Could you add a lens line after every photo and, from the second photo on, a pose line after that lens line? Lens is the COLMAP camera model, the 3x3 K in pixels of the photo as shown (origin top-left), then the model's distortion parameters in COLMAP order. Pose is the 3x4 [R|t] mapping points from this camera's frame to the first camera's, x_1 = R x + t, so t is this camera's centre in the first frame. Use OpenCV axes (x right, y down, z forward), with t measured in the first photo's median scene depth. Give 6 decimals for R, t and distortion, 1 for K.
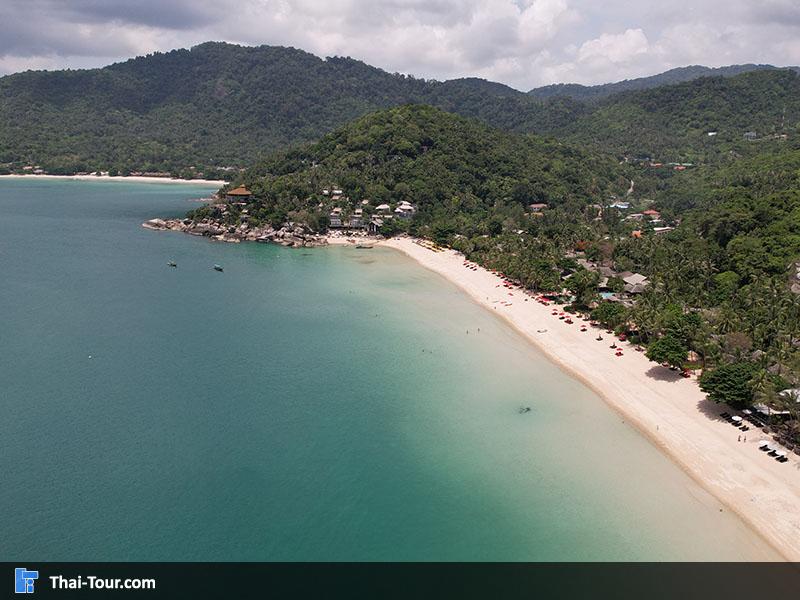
lens RADIAL K [[688.9, 0, 405.0], [0, 688.9, 298.5], [0, 0, 1]] dist [-0.051486, 0.018651]
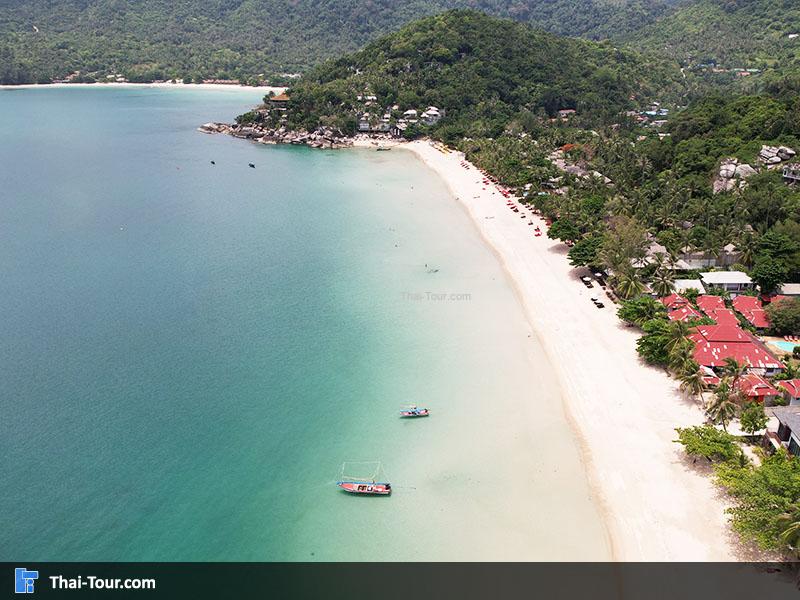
lens RADIAL K [[688.9, 0, 405.0], [0, 688.9, 298.5], [0, 0, 1]] dist [-0.051486, 0.018651]
pose [[0.992457, 0.032217, -0.118282, 0.083550], [-0.016684, 0.991370, 0.130028, 0.014358], [0.121451, -0.127074, 0.984430, -0.081859]]
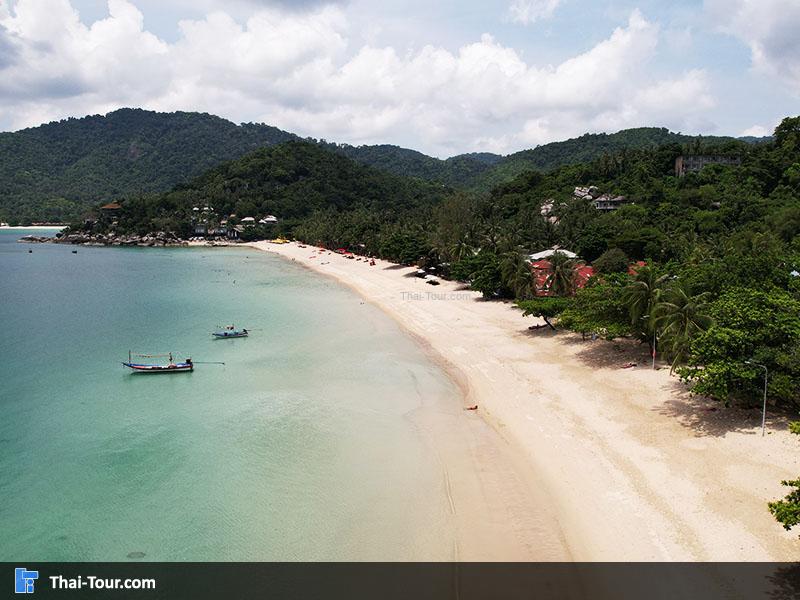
lens RADIAL K [[688.9, 0, 405.0], [0, 688.9, 298.5], [0, 0, 1]] dist [-0.051486, 0.018651]
pose [[0.995096, -0.020916, 0.096680, 0.092360], [0.031152, 0.993920, -0.105602, 0.097357], [-0.093884, 0.108095, 0.989698, -0.062304]]
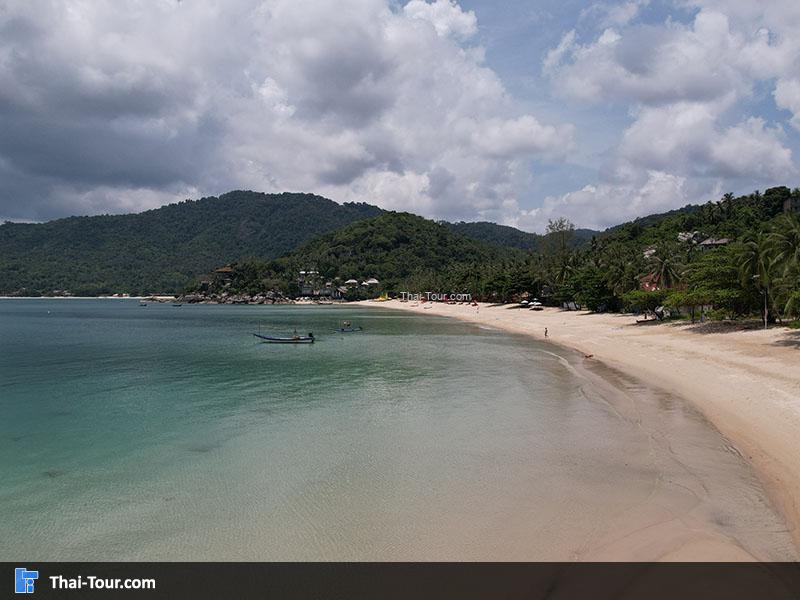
lens RADIAL K [[688.9, 0, 405.0], [0, 688.9, 298.5], [0, 0, 1]] dist [-0.051486, 0.018651]
pose [[0.999126, -0.010141, -0.040551, 0.087342], [0.000911, 0.975174, -0.221439, 0.123753], [0.041790, 0.221208, 0.974331, -0.068463]]
